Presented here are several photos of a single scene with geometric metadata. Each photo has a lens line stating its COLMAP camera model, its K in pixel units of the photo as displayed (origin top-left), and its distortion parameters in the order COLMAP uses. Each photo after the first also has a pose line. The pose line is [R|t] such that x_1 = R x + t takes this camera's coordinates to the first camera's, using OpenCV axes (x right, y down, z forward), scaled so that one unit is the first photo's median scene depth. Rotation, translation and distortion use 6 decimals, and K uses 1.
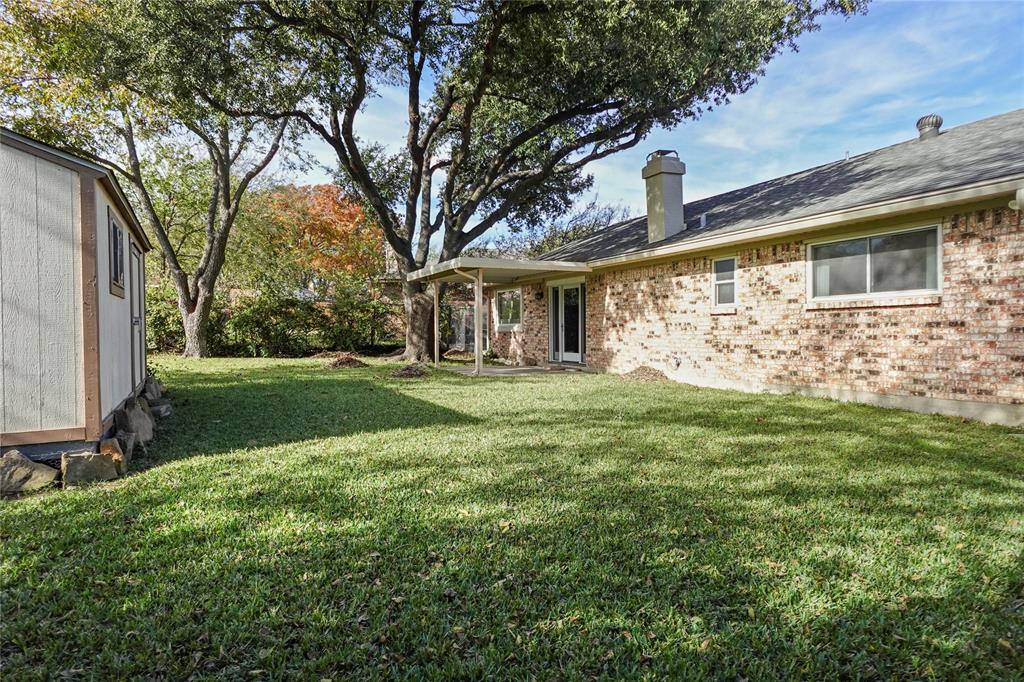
lens RADIAL K [[586.8, 0, 497.9], [0, 586.8, 340.2], [0, 0, 1]] dist [-0.001183, 0.000024]
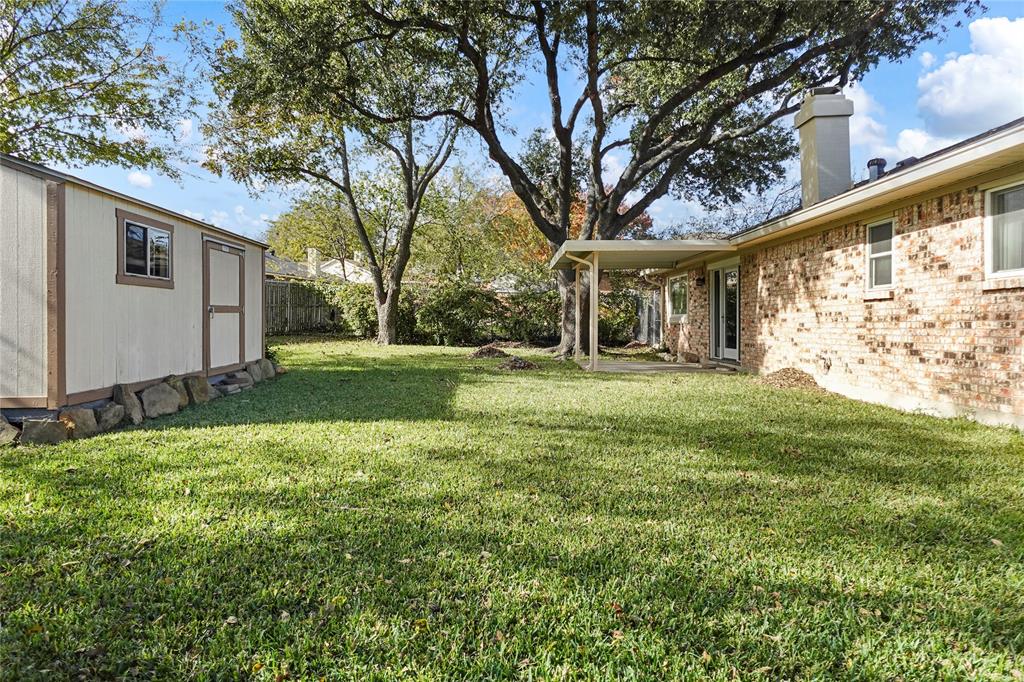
lens RADIAL K [[586.8, 0, 515.8], [0, 586.8, 322.7], [0, 0, 1]] dist [-0.001183, 0.000024]
pose [[0.899699, 0.007732, -0.436442, 0.283559], [-0.015145, 0.999794, -0.013508, 0.000397], [0.436247, 0.018763, 0.899631, 0.151832]]
